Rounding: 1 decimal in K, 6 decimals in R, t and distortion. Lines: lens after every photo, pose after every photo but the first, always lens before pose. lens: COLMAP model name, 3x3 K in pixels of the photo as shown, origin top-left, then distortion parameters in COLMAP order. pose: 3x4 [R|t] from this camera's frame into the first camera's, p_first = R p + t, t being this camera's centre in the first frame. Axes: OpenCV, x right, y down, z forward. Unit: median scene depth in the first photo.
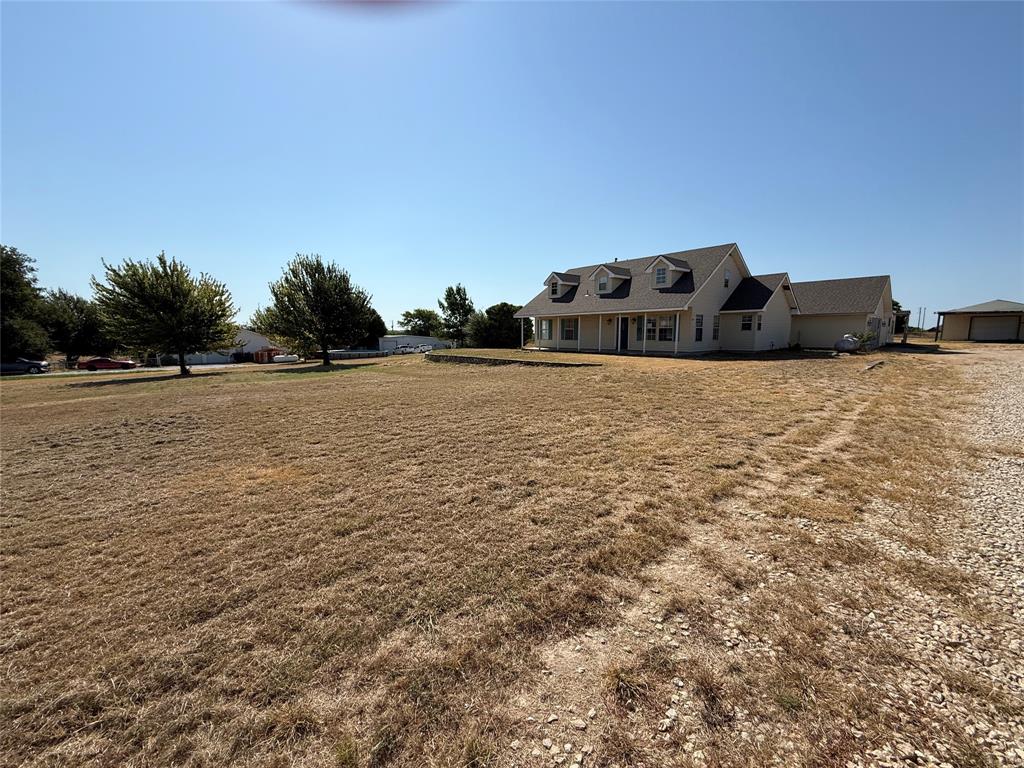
lens RADIAL K [[407.9, 0, 512.0], [0, 407.9, 384.0], [0, 0, 1]] dist [-0.001527, -0.000584]
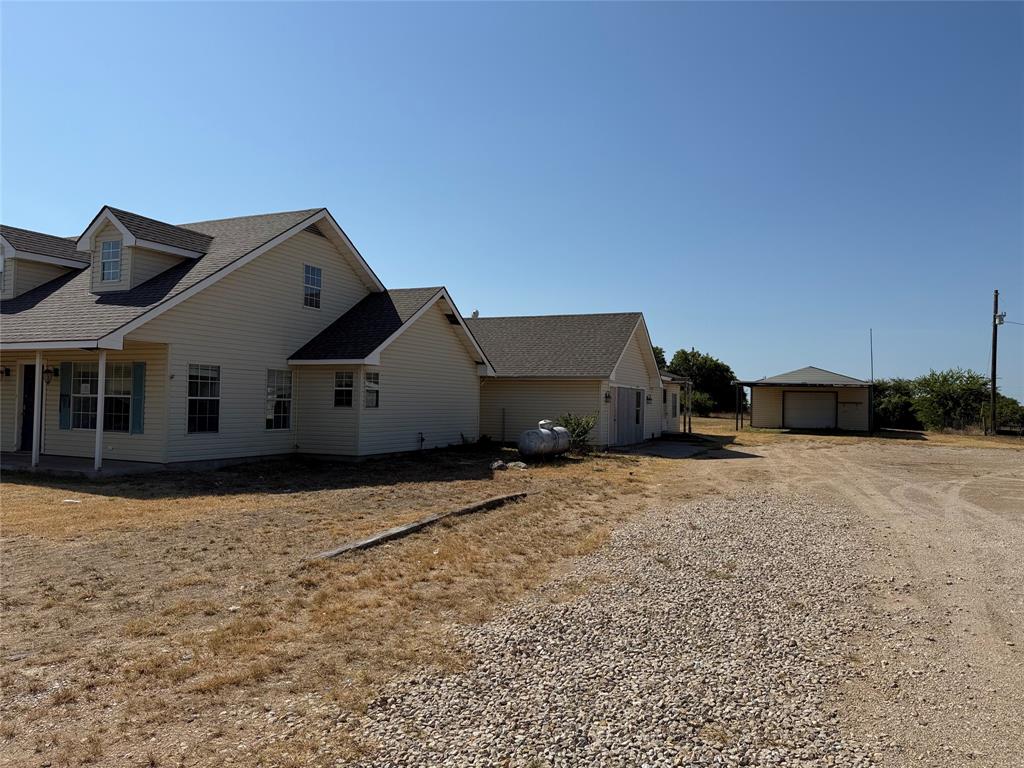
lens RADIAL K [[709.0, 0, 512.0], [0, 709.0, 384.0], [0, 0, 1]] dist [0.003175, -0.000408]
pose [[0.912766, 0.033604, 0.407099, 0.405849], [0.026837, 0.989524, -0.141852, -0.042191], [-0.407601, 0.140403, 0.902302, 0.237065]]
